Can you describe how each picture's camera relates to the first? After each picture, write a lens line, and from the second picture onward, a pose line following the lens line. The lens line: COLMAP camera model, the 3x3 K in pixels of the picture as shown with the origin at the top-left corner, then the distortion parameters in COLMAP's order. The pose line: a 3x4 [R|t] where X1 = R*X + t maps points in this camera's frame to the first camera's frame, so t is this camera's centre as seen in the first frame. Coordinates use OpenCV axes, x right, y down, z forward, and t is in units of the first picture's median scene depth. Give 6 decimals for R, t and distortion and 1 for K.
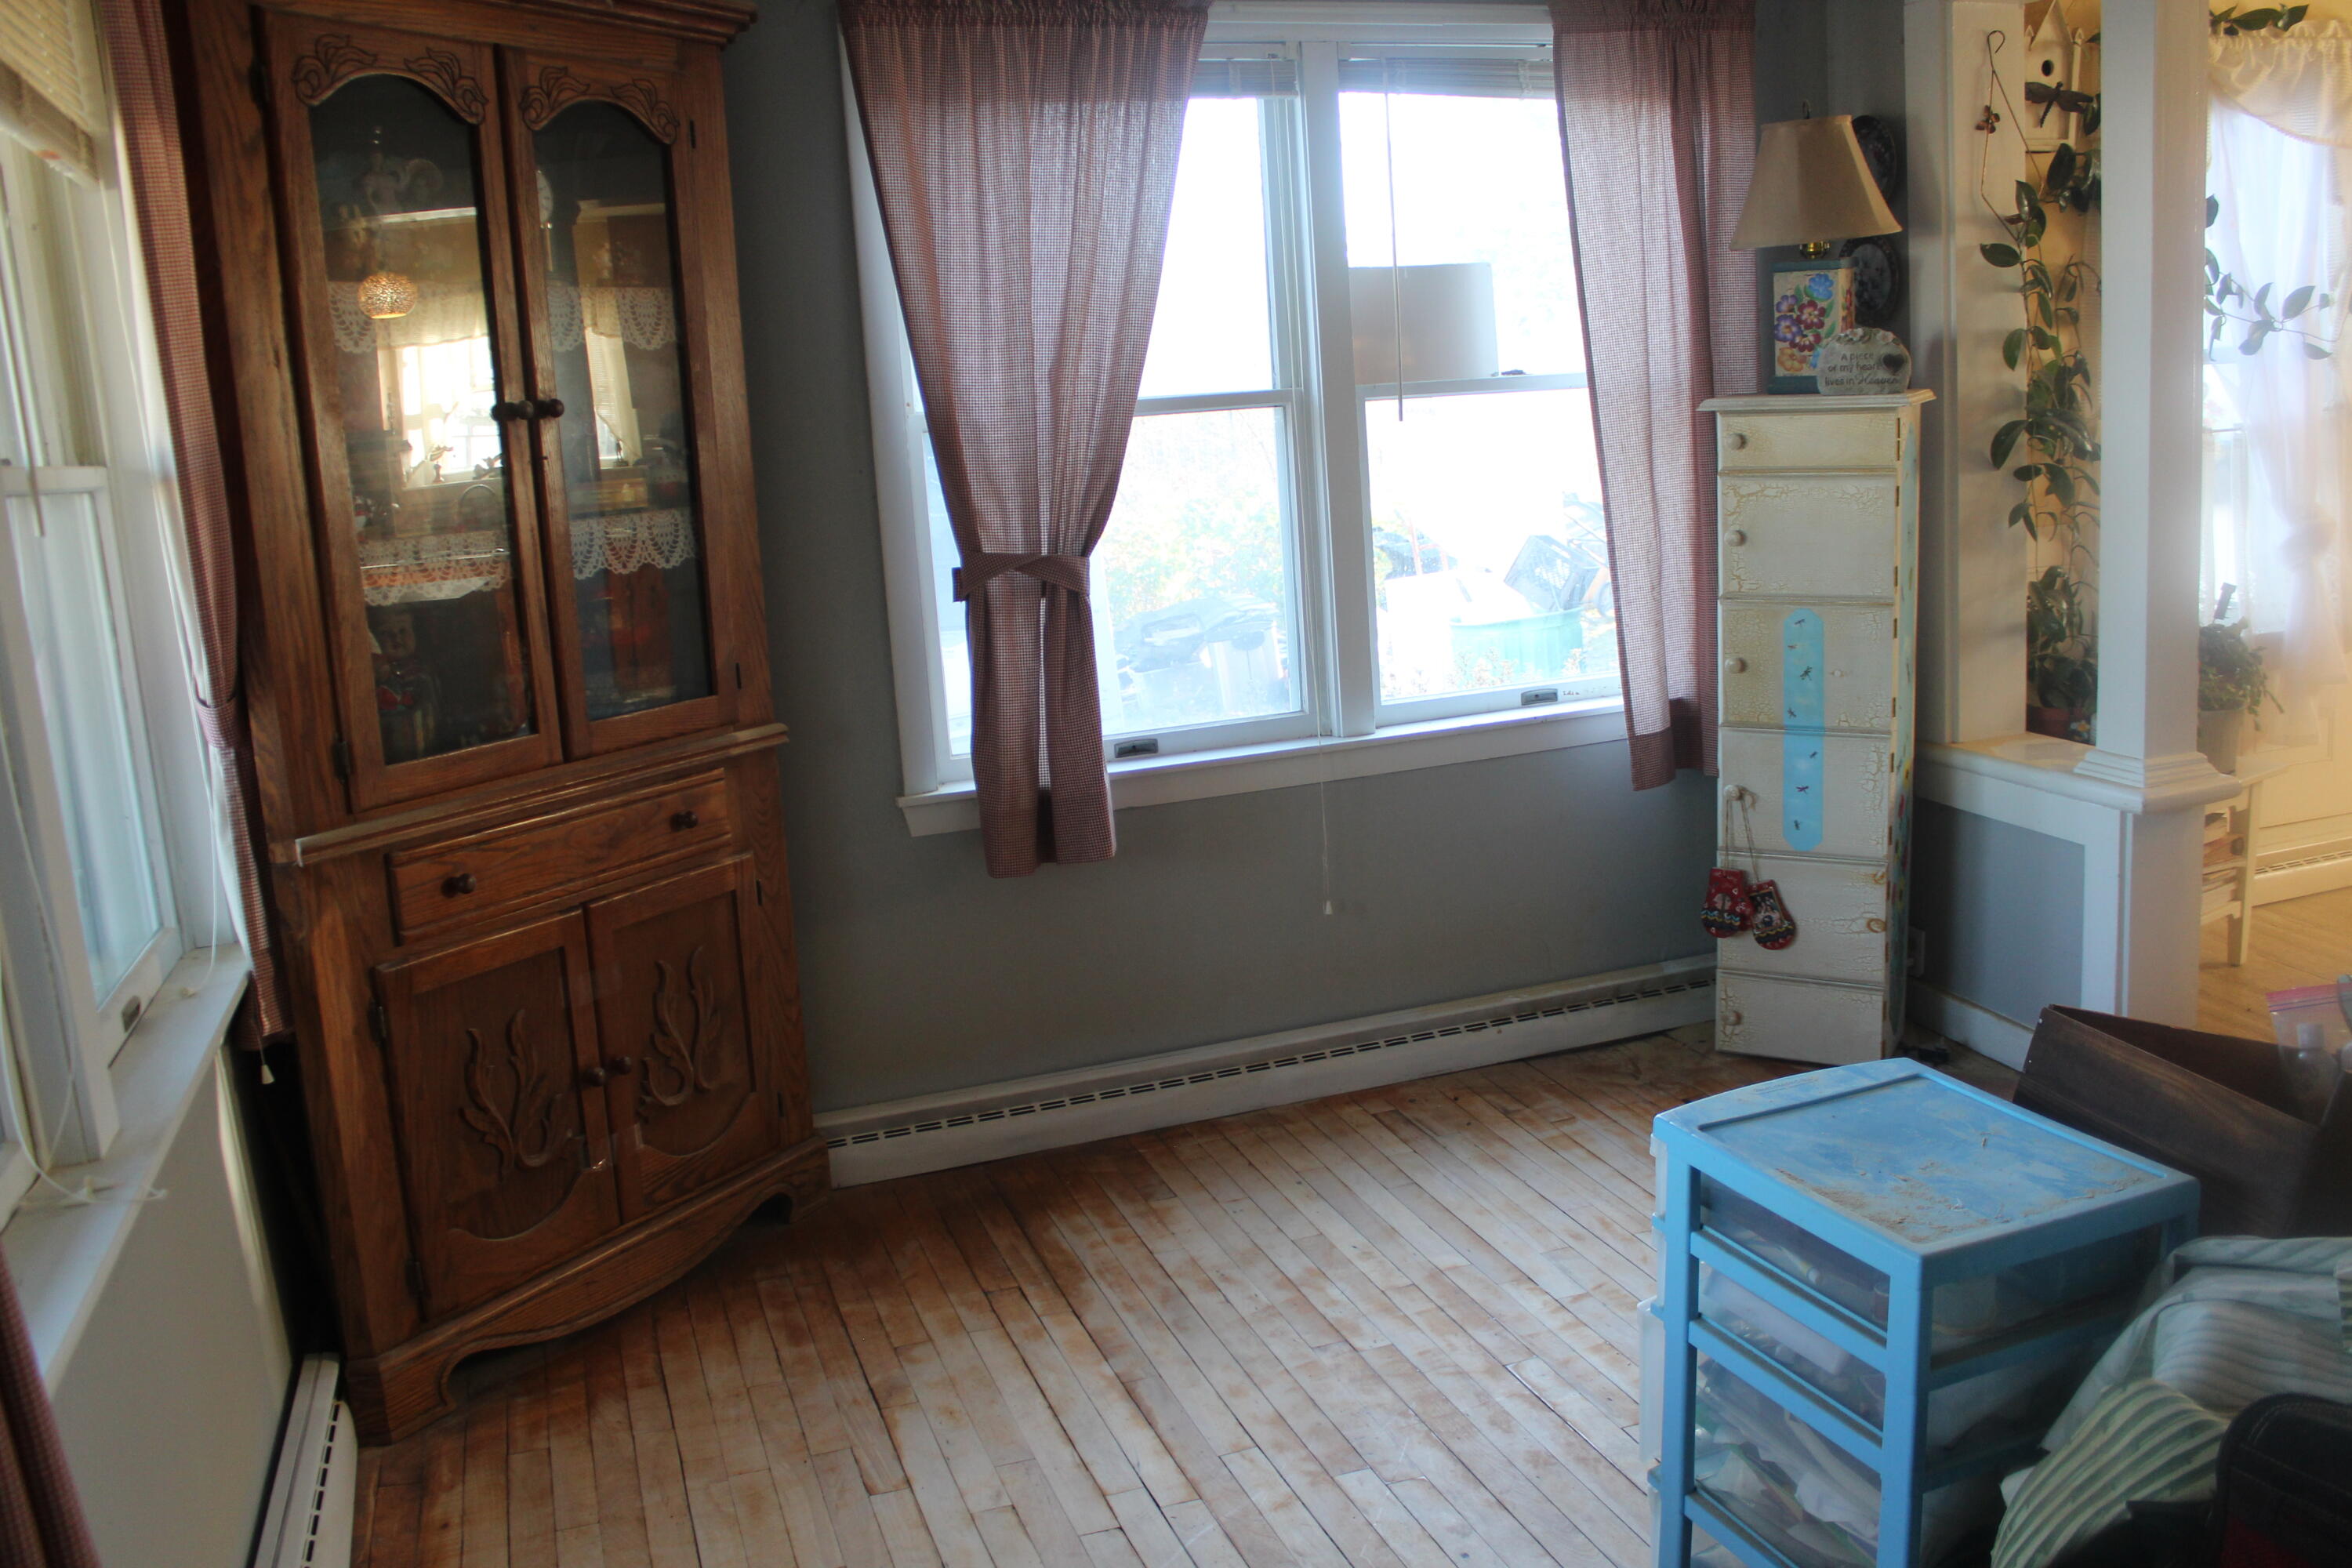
lens RADIAL K [[1947.5, 0, 1178.5], [0, 1947.5, 780.8], [0, 0, 1]] dist [-0.066776, 0.014887]
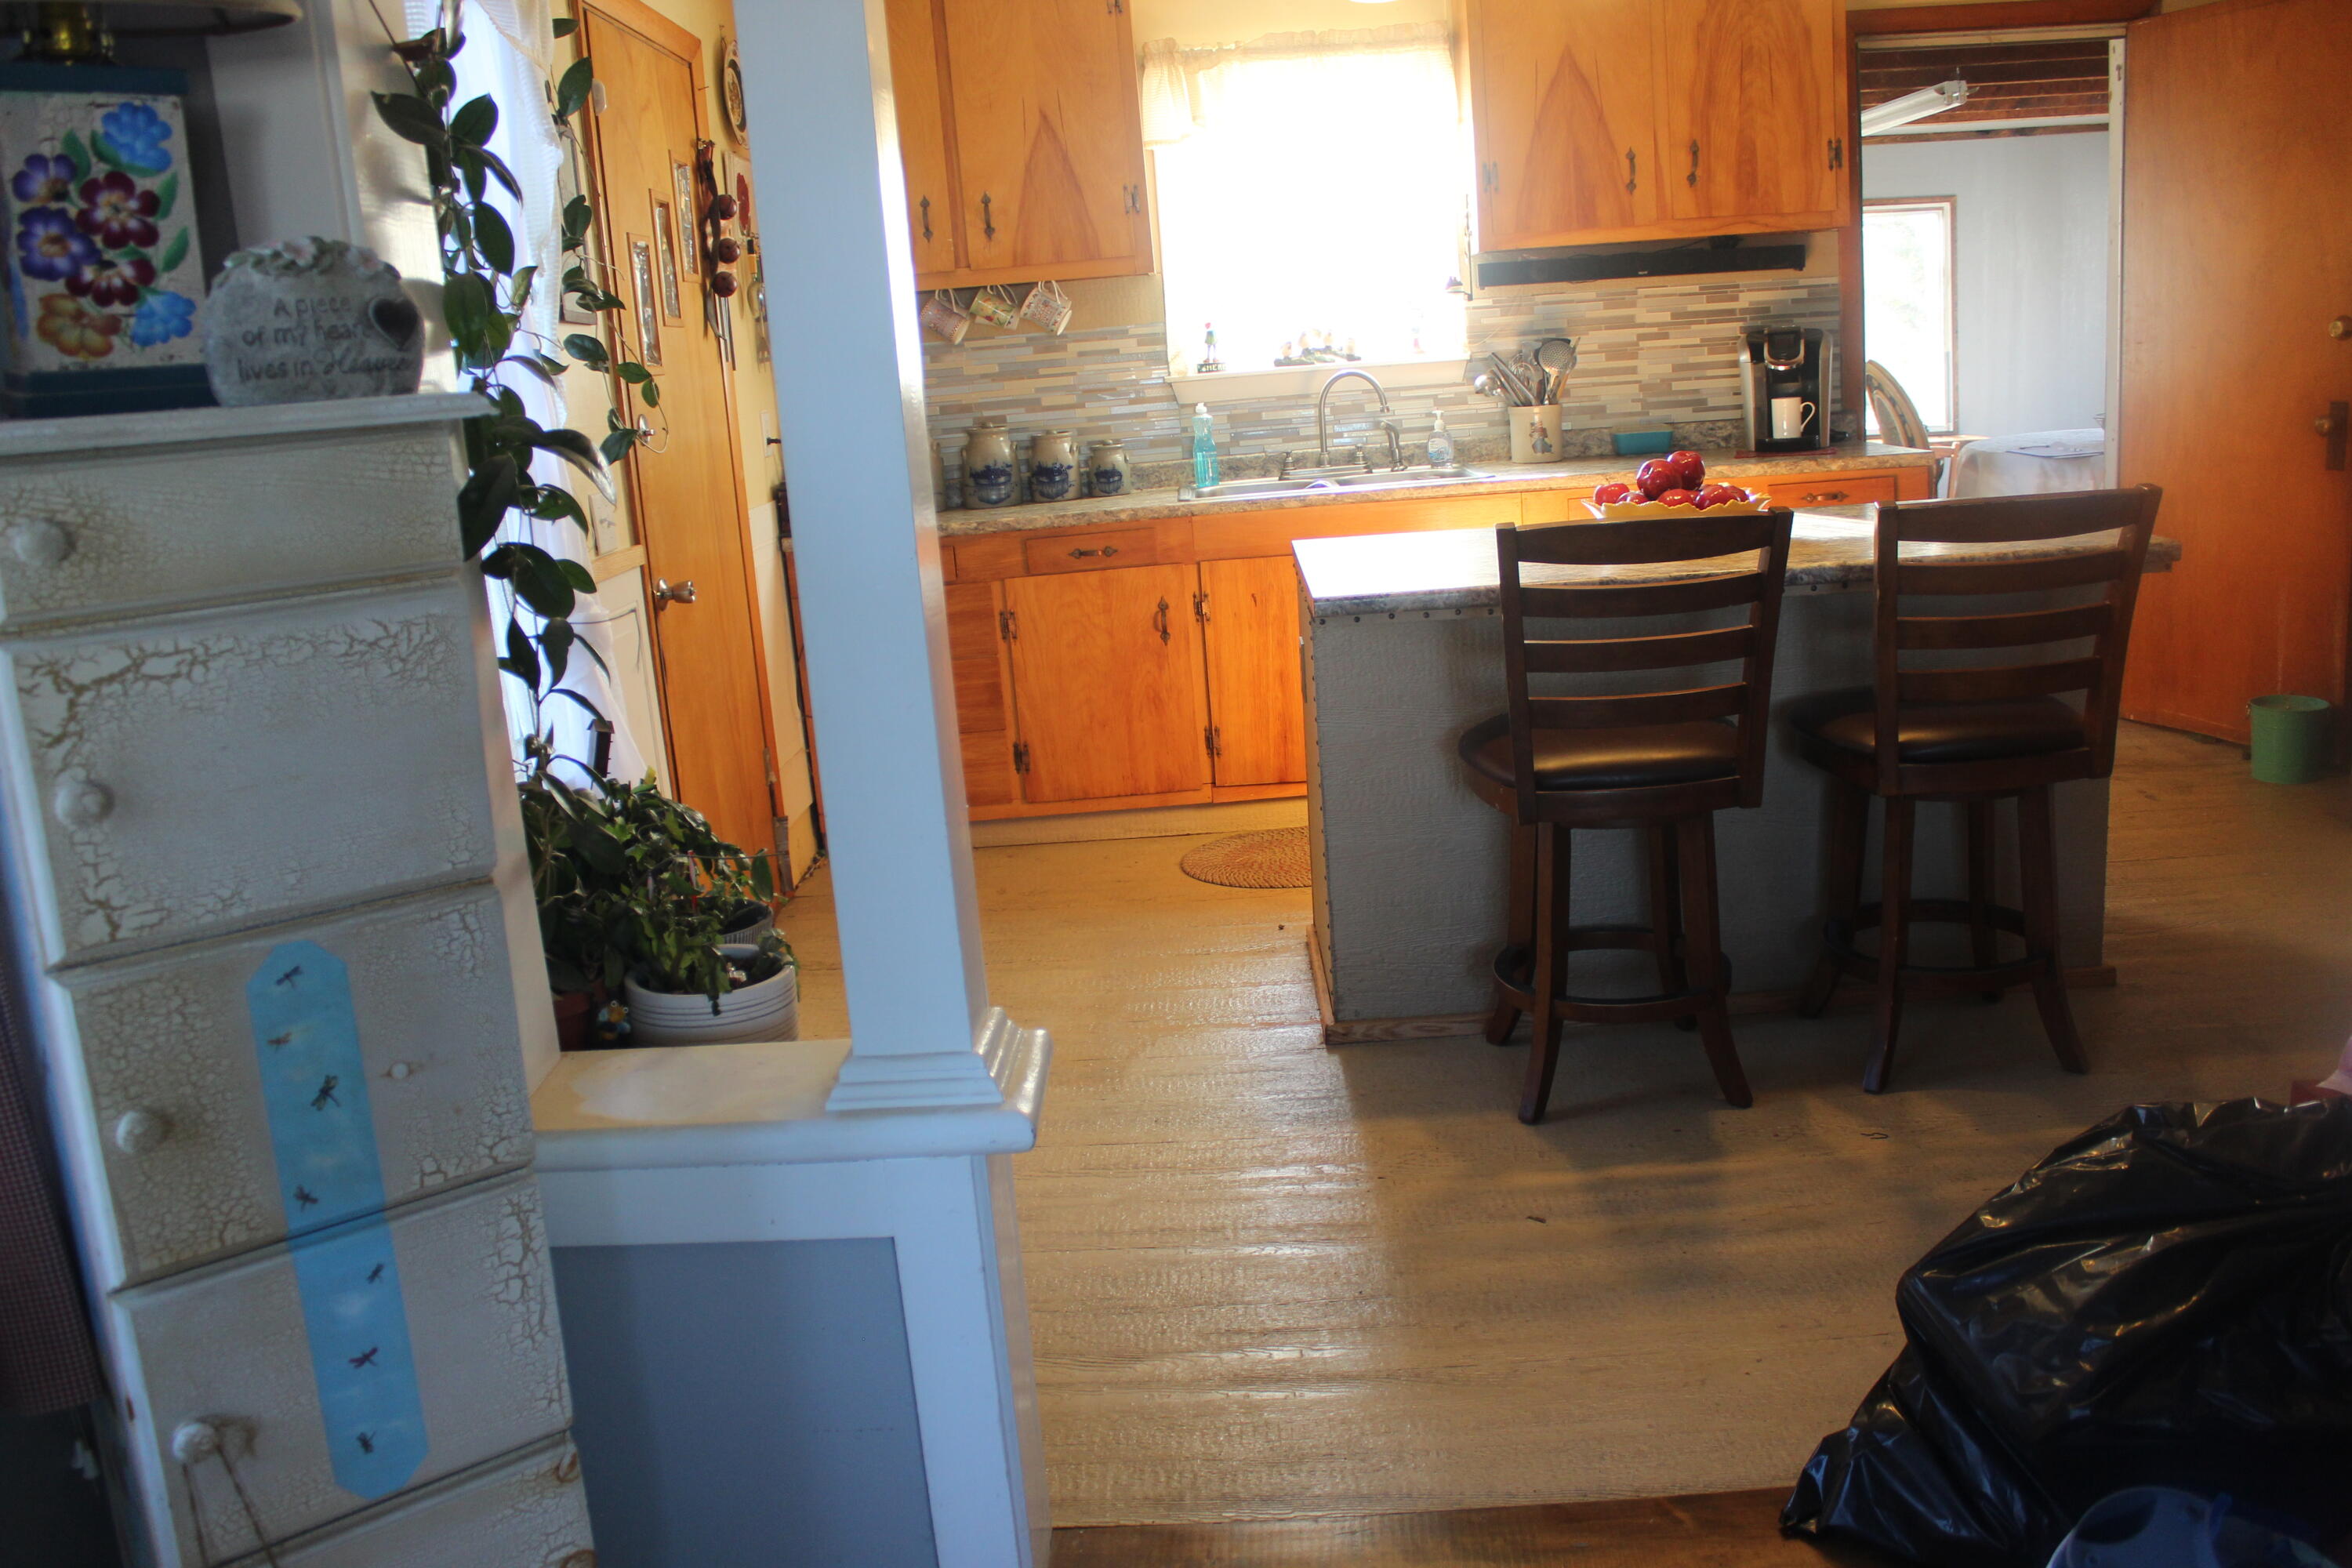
lens RADIAL K [[1947.5, 0, 1175.6], [0, 1947.5, 777.8], [0, 0, 1]] dist [-0.066776, 0.014887]
pose [[0.344763, -0.173602, 0.922497, 0.027372], [0.236175, 0.967178, 0.093745, -0.115673], [-0.908493, 0.185551, 0.374447, 0.680009]]
